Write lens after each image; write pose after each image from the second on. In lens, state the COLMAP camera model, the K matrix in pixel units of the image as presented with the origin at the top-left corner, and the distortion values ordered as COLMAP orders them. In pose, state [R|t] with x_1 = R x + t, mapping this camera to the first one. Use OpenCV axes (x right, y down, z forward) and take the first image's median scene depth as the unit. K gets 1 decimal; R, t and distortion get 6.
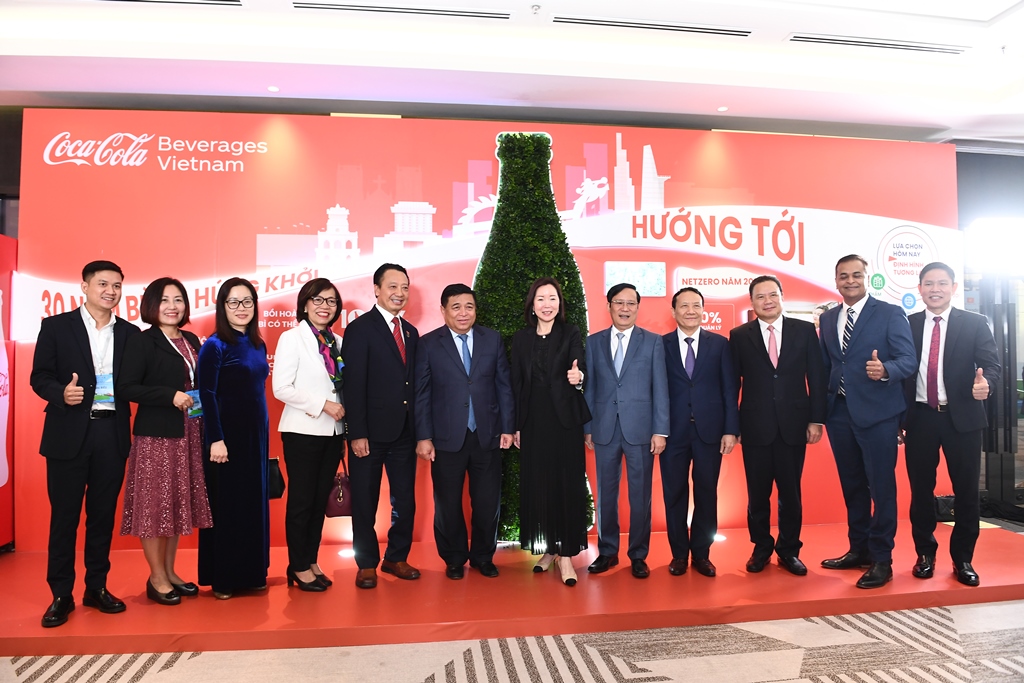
lens RADIAL K [[698.2, 0, 511.0], [0, 698.2, 342.0], [0, 0, 1]] dist [-0.050500, -0.001972]
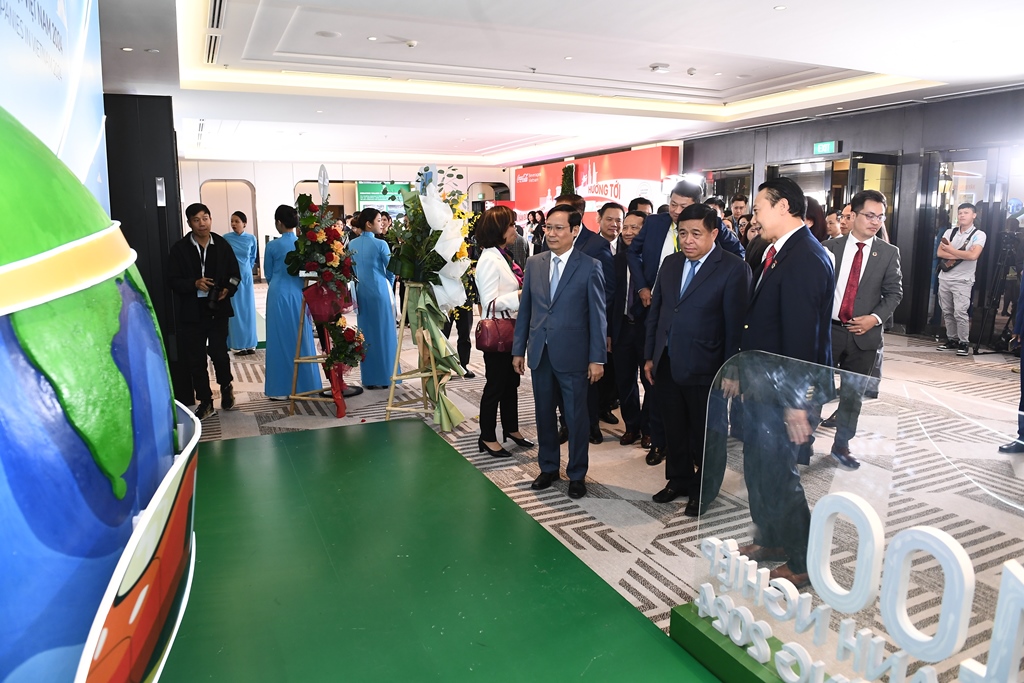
lens RADIAL K [[698.2, 0, 512.5], [0, 698.2, 341.2], [0, 0, 1]] dist [-0.050500, -0.001972]
pose [[0.297107, 0.164227, -0.940615, 3.237525], [0.014369, 0.984217, 0.176379, -0.050688], [0.954736, -0.065919, 0.290058, -0.312459]]
